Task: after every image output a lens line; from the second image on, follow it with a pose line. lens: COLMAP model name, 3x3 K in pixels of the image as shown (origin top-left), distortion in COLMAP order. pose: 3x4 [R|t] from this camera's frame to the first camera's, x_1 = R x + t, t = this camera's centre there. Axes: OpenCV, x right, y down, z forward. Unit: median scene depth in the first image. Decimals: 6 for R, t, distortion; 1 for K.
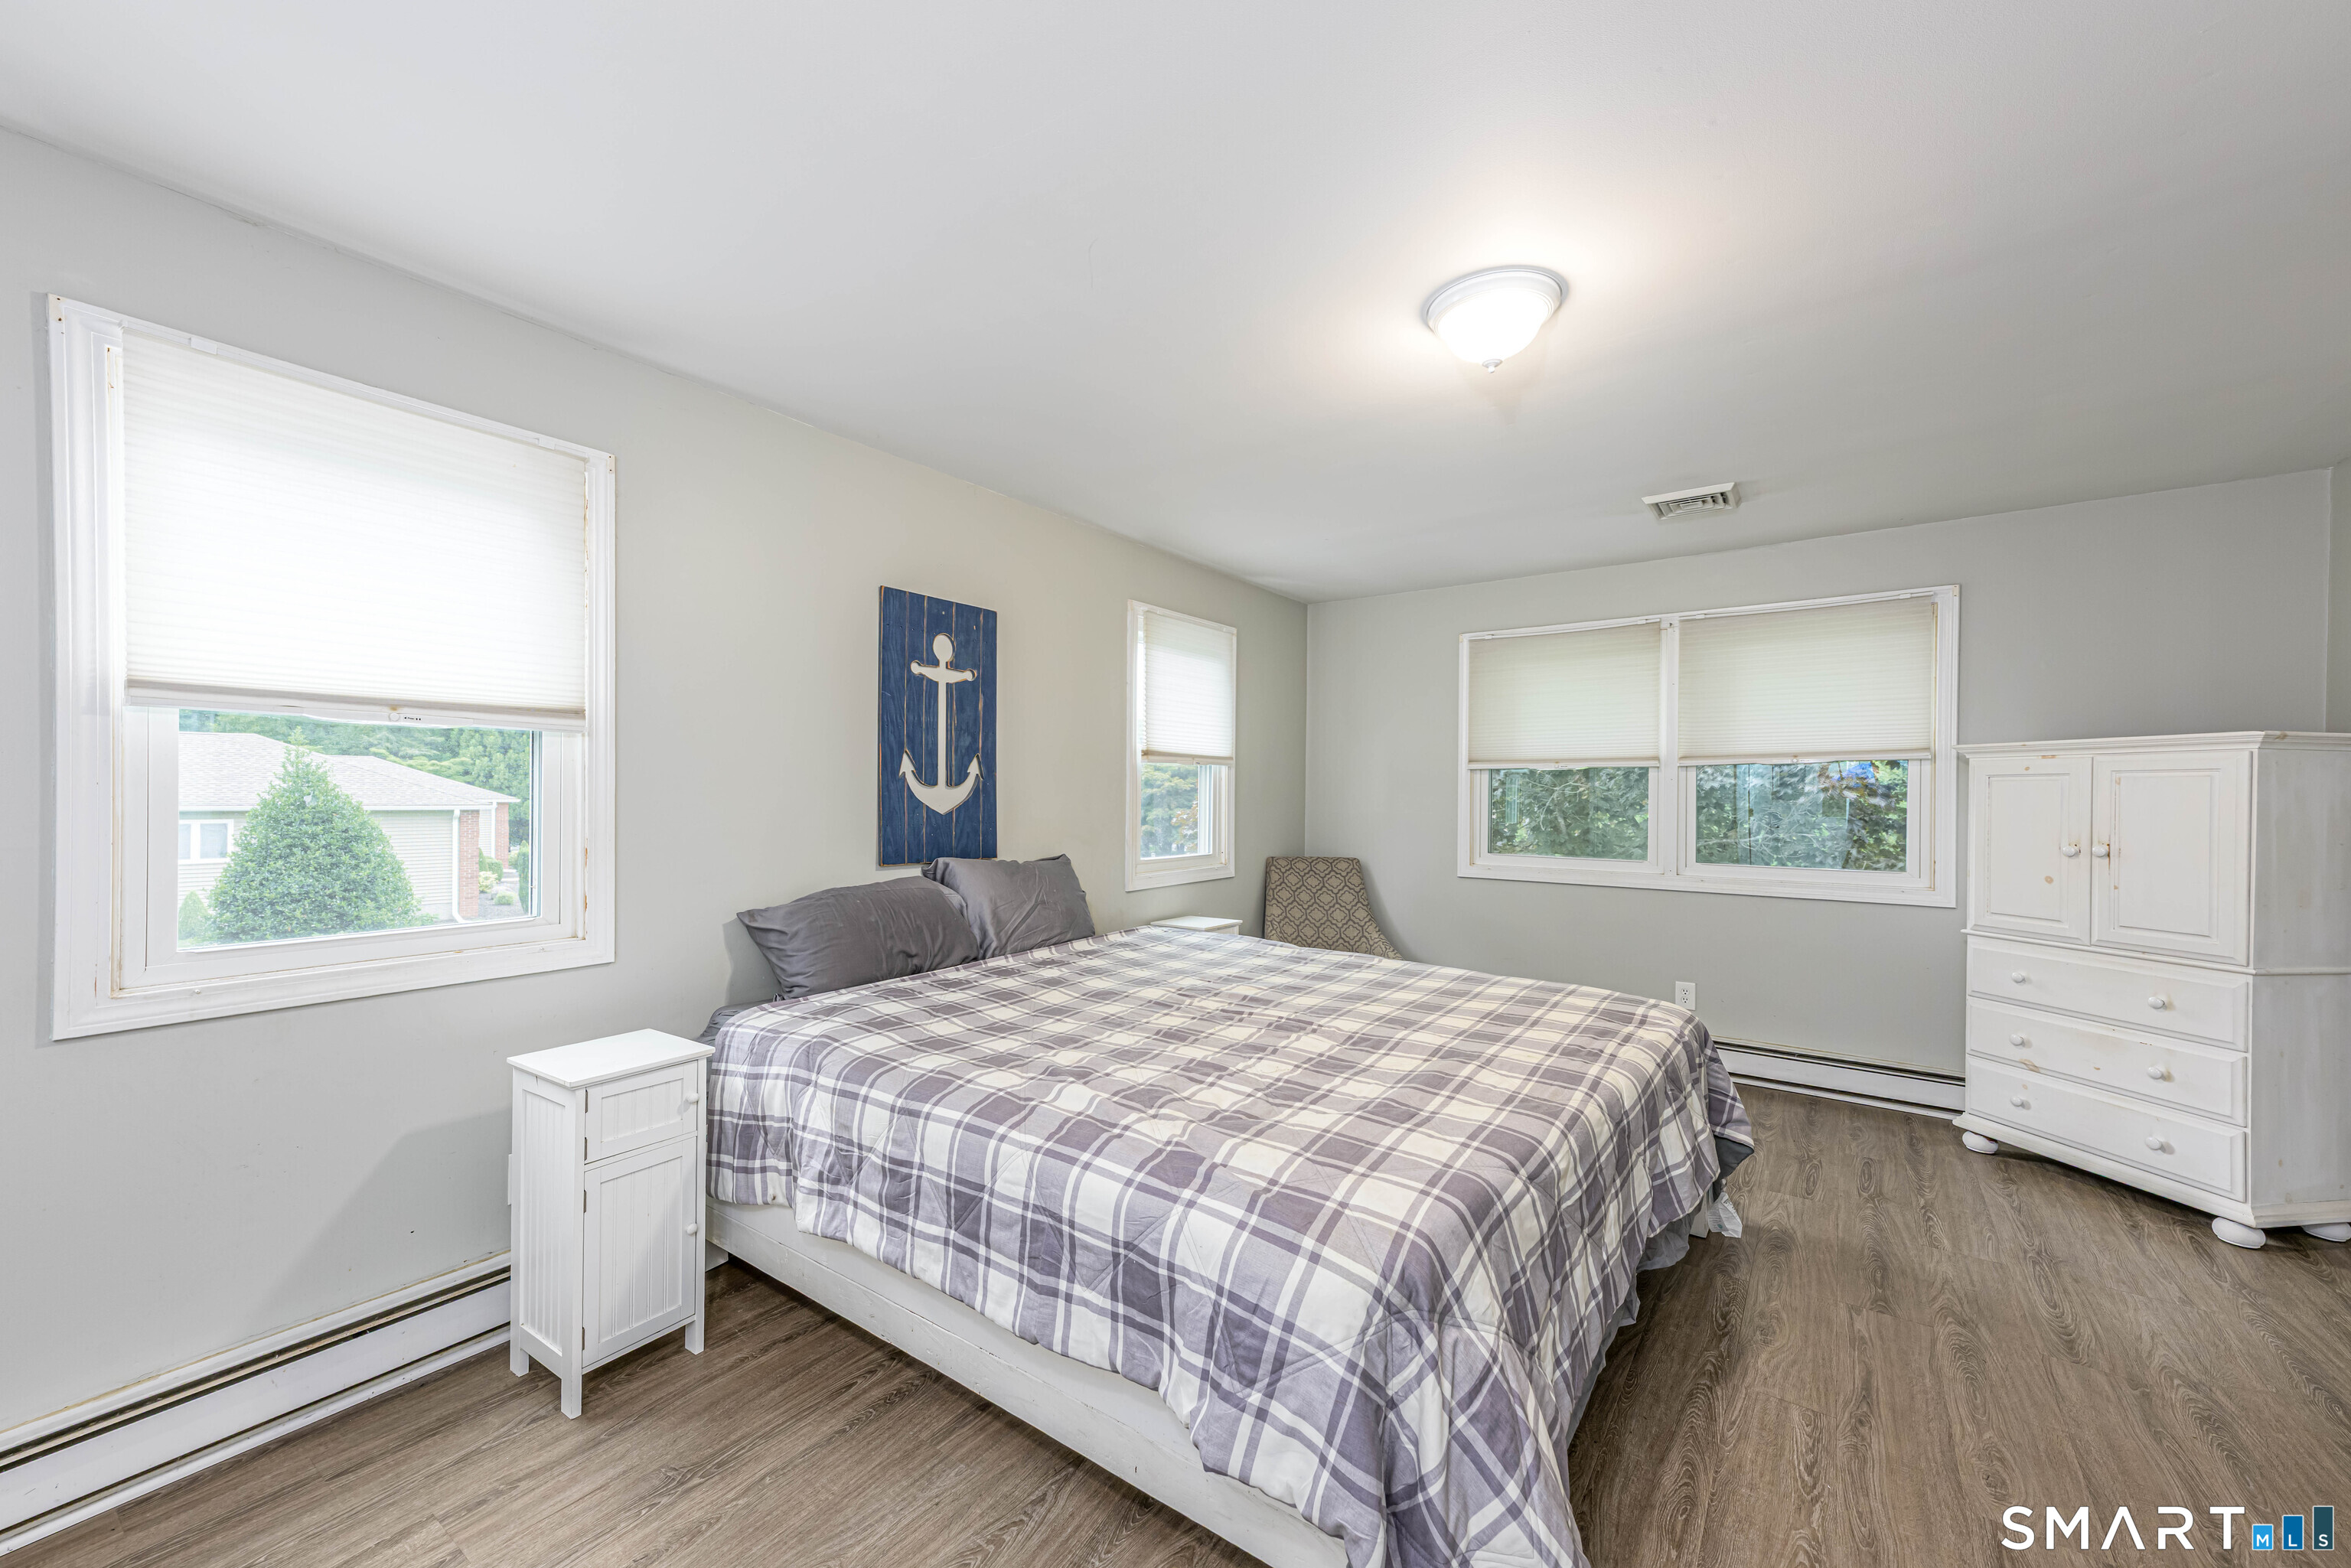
lens RADIAL K [[919.2, 0, 1160.3], [0, 919.2, 792.5], [0, 0, 1]] dist [0.022313, 0.001007]
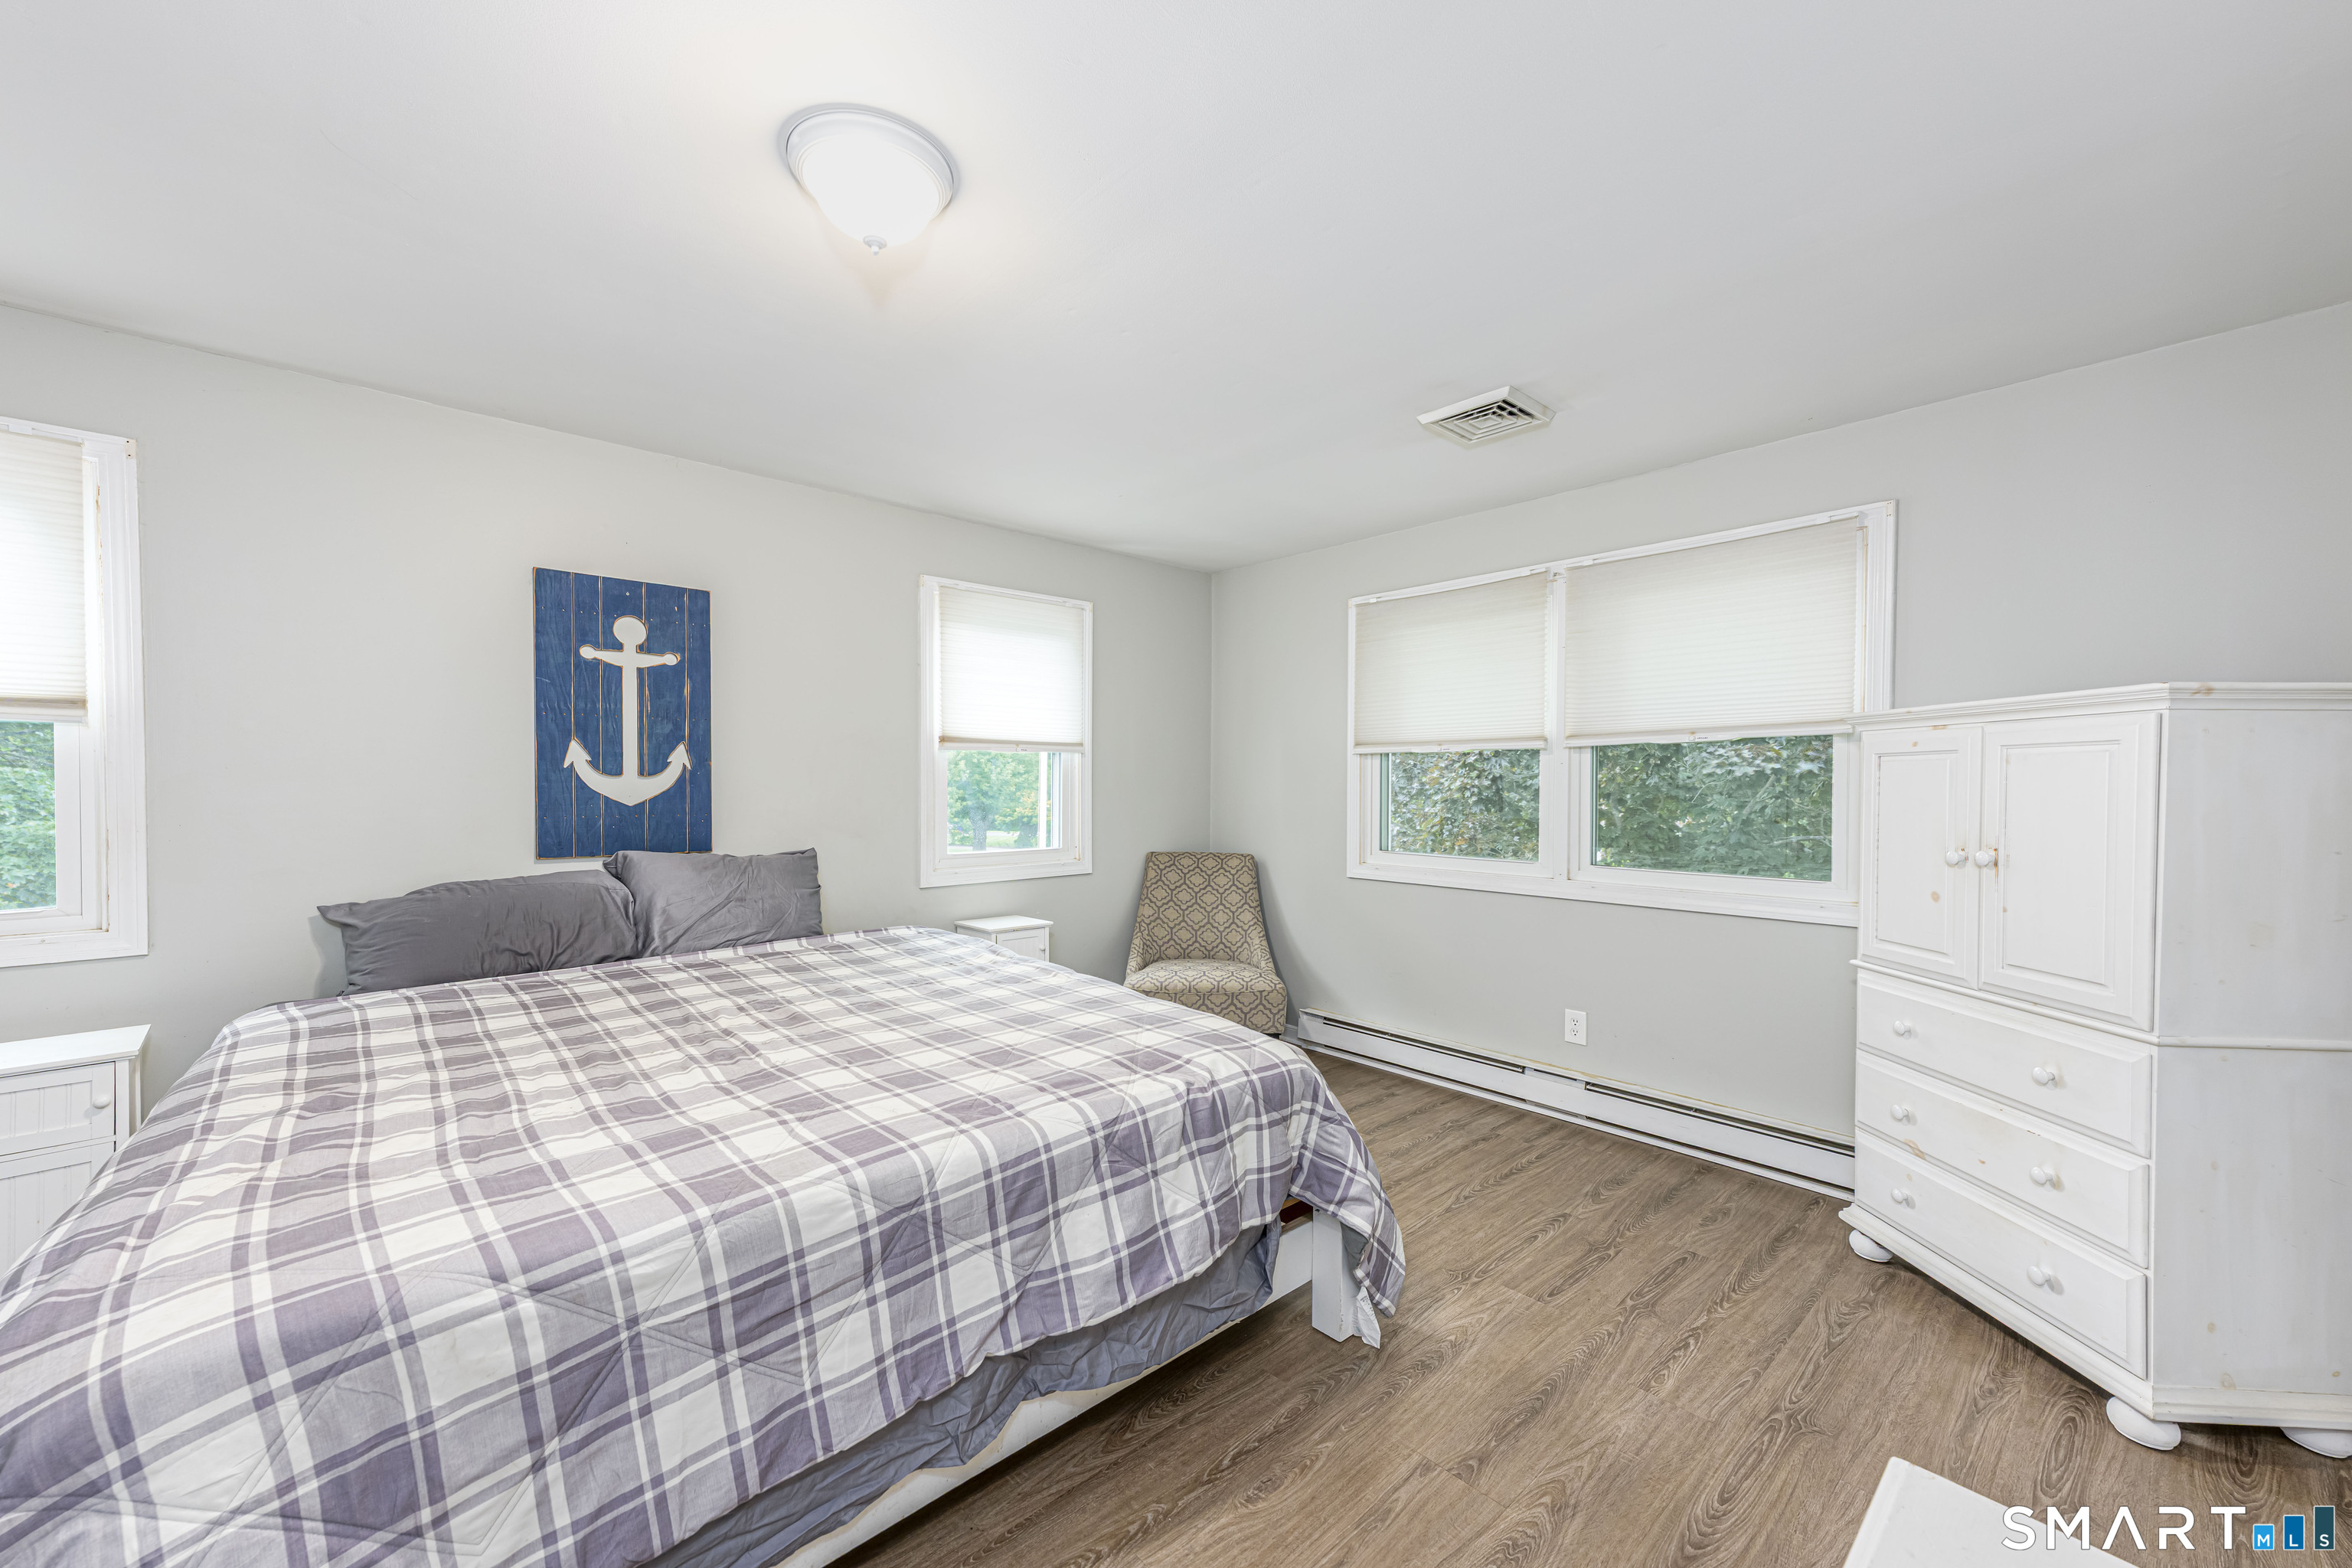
lens RADIAL K [[919.6, 0, 1162.0], [0, 919.6, 792.9], [0, 0, 1]] dist [0.022313, 0.001007]
pose [[0.979728, -0.001745, -0.200323, 0.511583], [0.003856, 0.999941, 0.010151, 0.003216], [0.200293, -0.010717, 0.979677, 0.174998]]
